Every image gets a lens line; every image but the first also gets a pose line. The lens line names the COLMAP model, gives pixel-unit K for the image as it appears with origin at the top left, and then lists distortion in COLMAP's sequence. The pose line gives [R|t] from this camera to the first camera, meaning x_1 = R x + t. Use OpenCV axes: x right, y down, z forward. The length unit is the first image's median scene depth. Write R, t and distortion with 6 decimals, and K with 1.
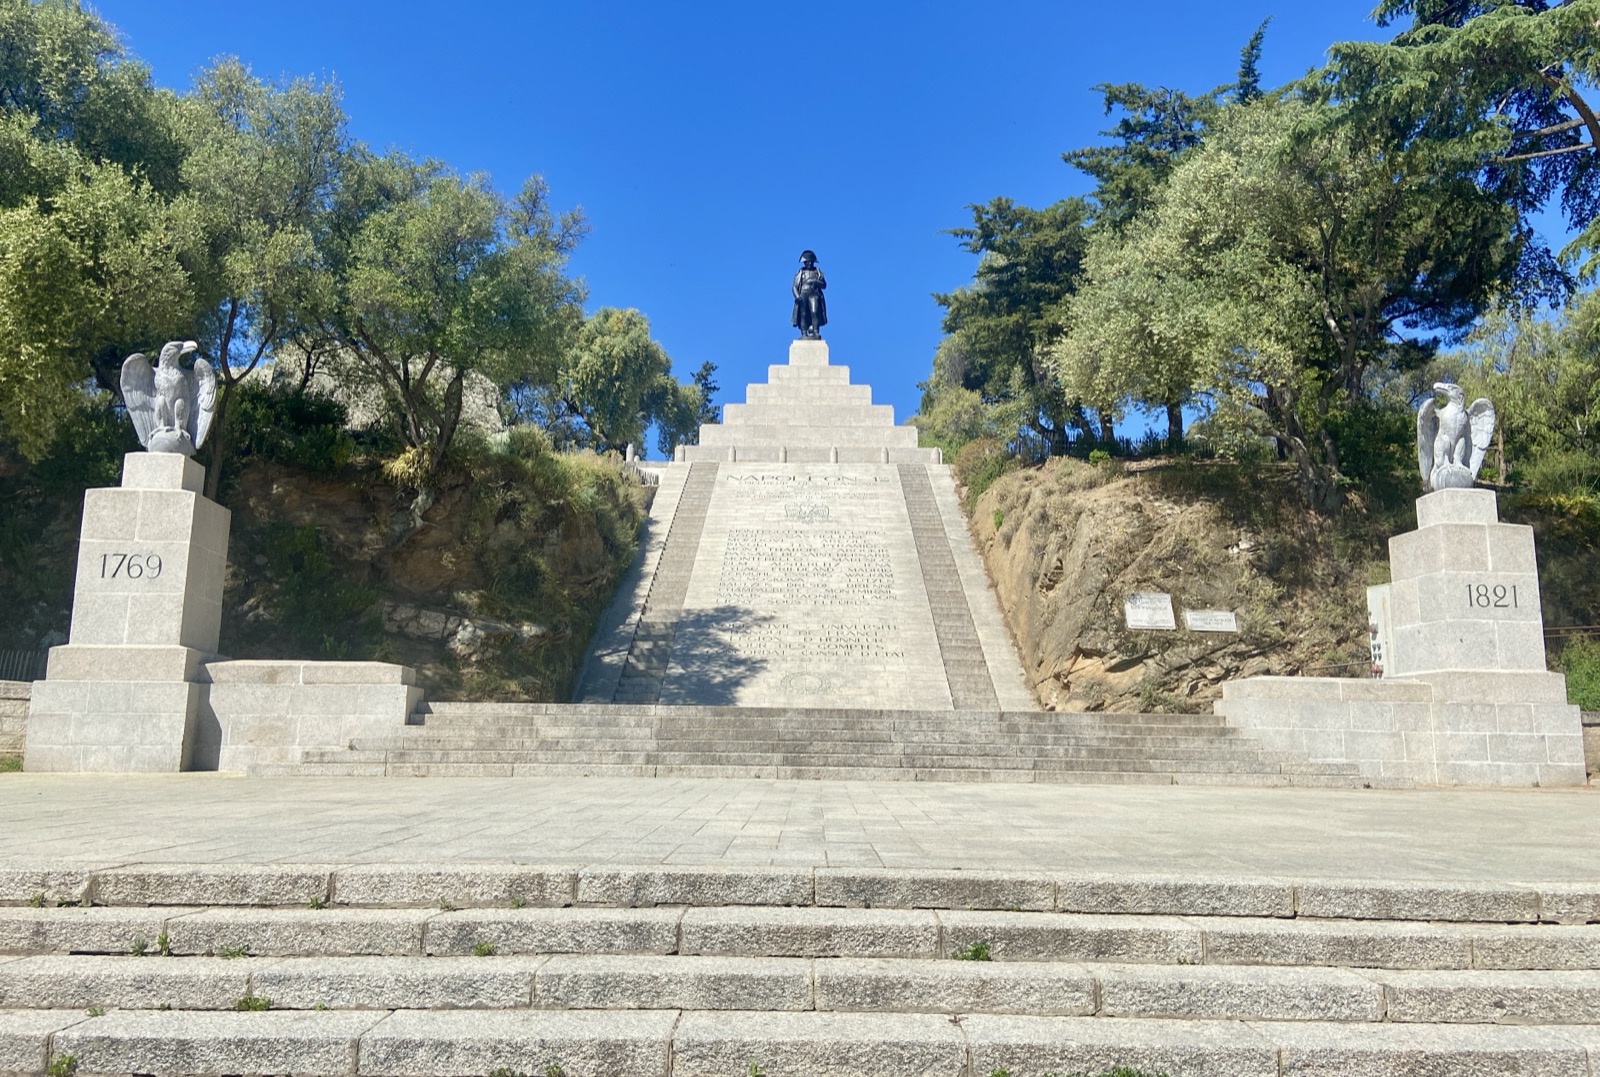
lens RADIAL K [[1213.0, 0, 794.6], [0, 1213.0, 540.0], [0, 0, 1]] dist [0.004189, 0.000146]
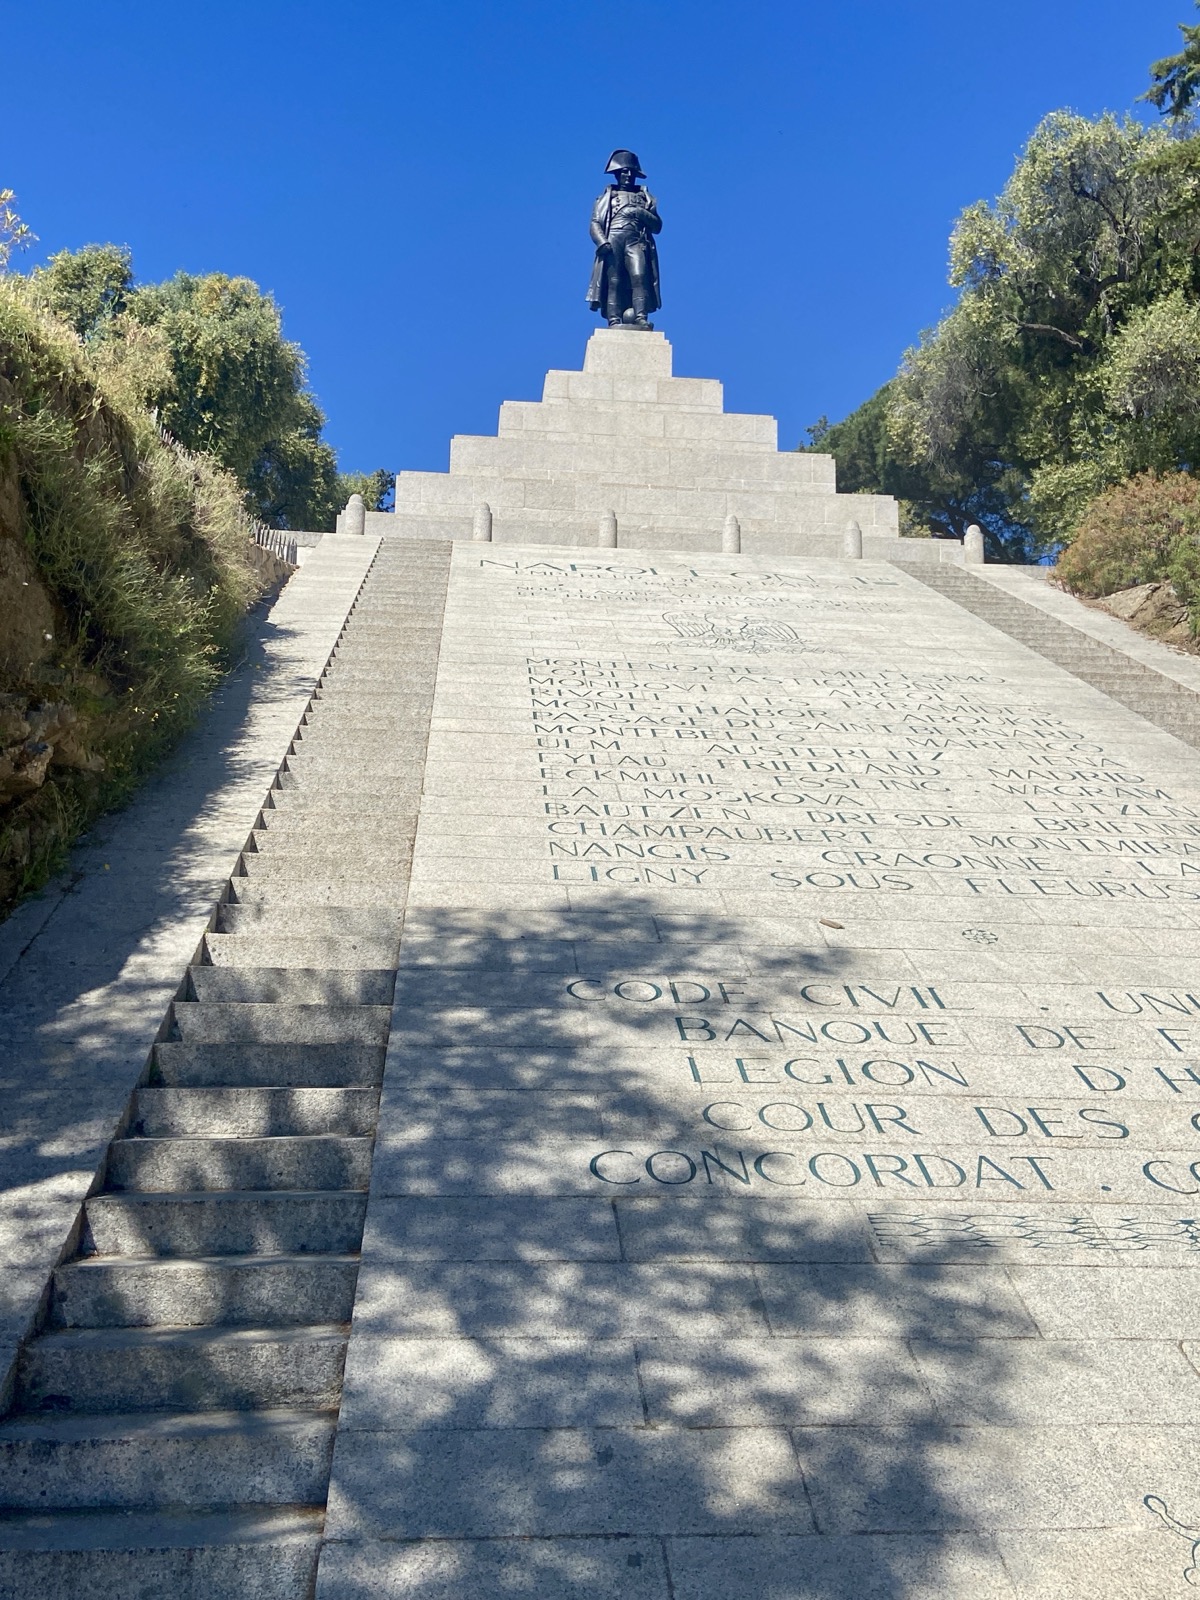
lens RADIAL K [[1521.8, 0, 606.9], [0, 1521.8, 797.5], [0, 0, 1]] dist [0.058226, 0.000000]
pose [[0.995179, 0.022057, 0.095563, -0.082325], [-0.020600, 0.999656, -0.016205, 0.040261], [-0.095888, 0.014158, 0.995291, 0.714594]]
